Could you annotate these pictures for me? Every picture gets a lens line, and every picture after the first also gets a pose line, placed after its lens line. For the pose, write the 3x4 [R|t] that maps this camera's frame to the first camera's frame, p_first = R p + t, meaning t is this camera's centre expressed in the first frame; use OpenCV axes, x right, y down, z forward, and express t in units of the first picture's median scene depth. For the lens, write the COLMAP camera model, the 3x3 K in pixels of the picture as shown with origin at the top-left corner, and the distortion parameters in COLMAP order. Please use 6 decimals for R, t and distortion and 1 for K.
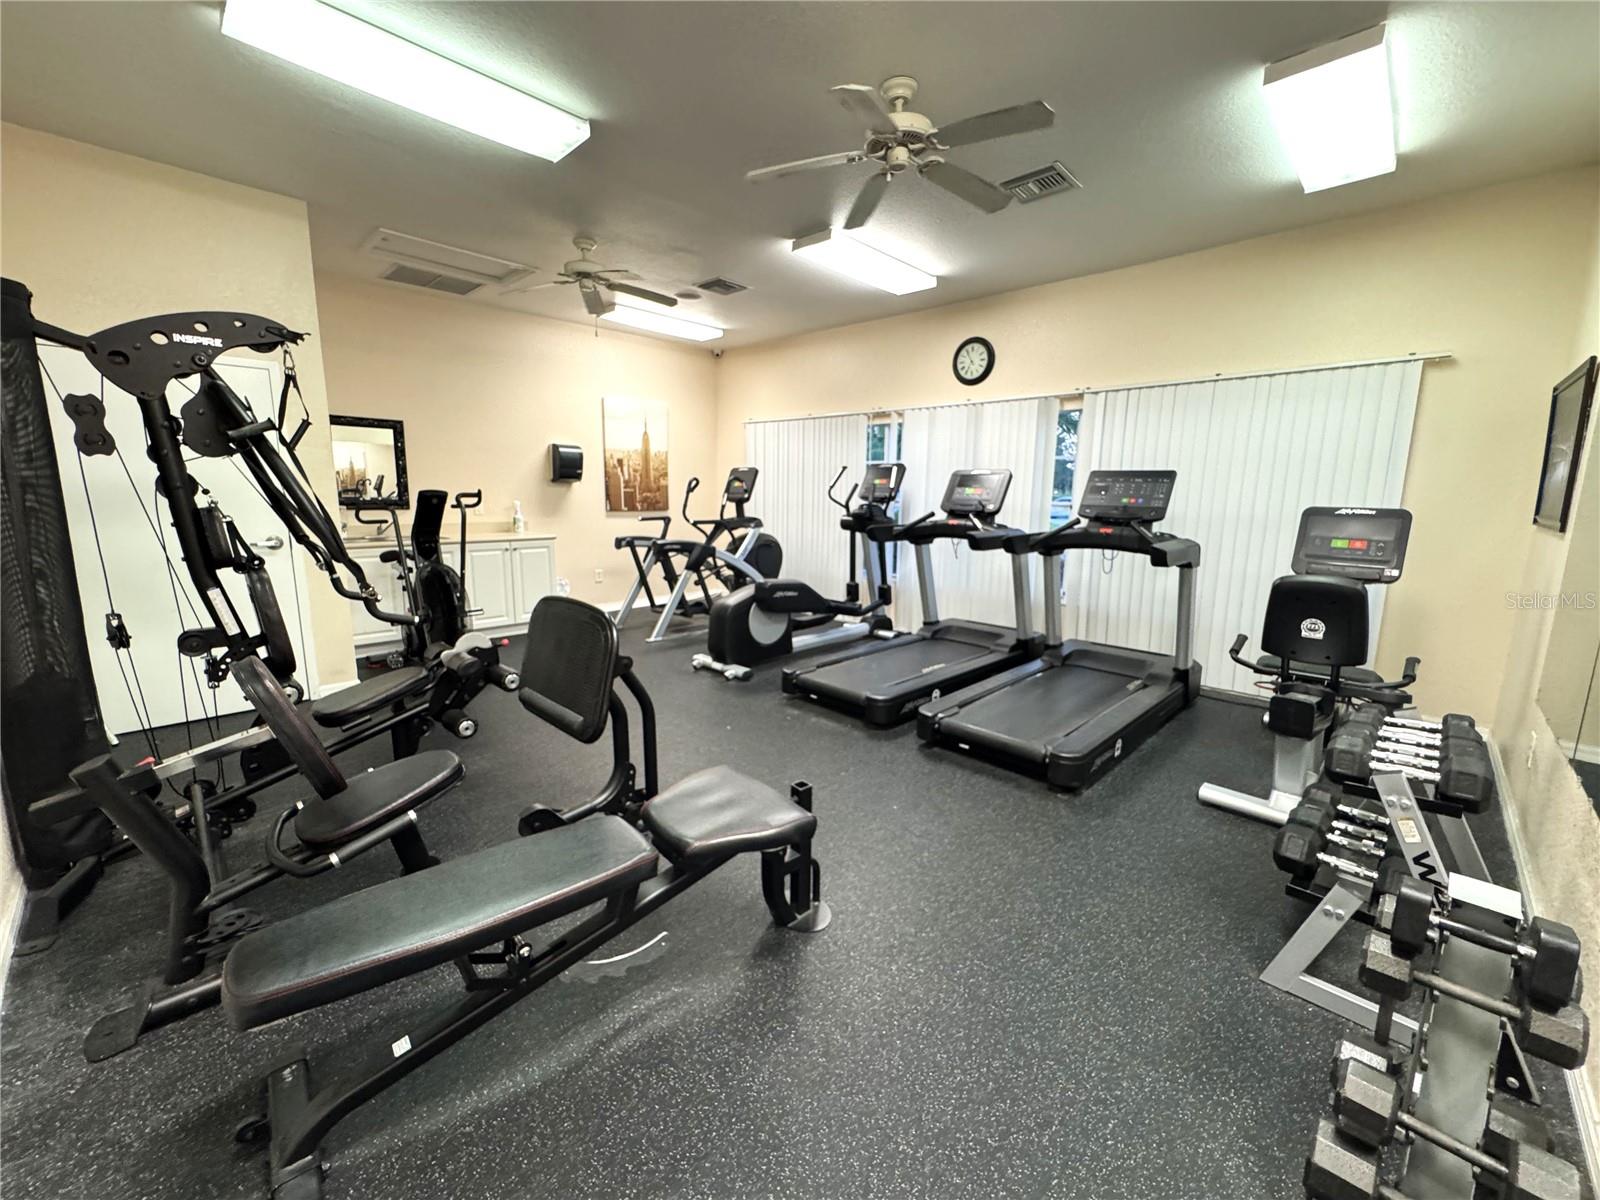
lens RADIAL K [[637.4, 0, 800.0], [0, 637.4, 600.0], [0, 0, 1]] dist [-0.028206, 0.000028]
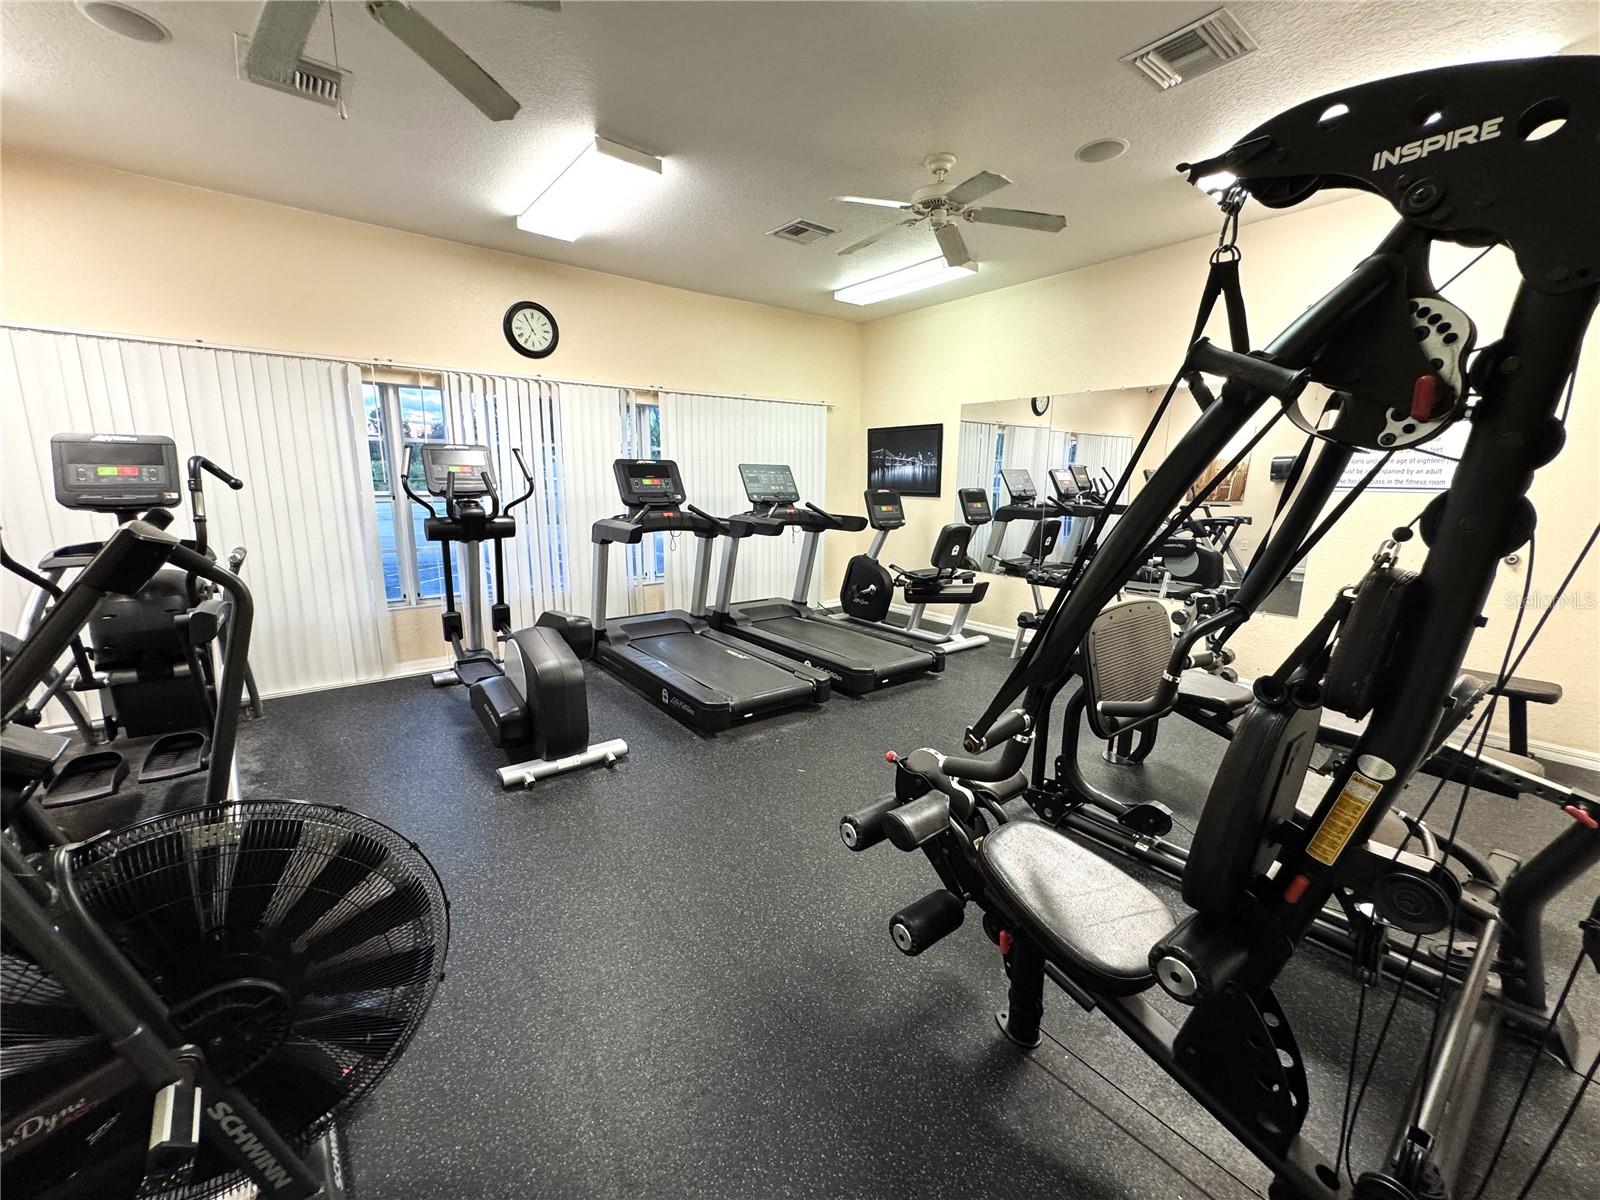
lens RADIAL K [[637.4, 0, 800.0], [0, 637.4, 600.0], [0, 0, 1]] dist [-0.028206, 0.000028]
pose [[0.139235, -0.186493, 0.972540, -0.659245], [0.162436, 0.973105, 0.163346, -0.114453], [-0.976846, 0.135232, 0.165784, 0.627583]]
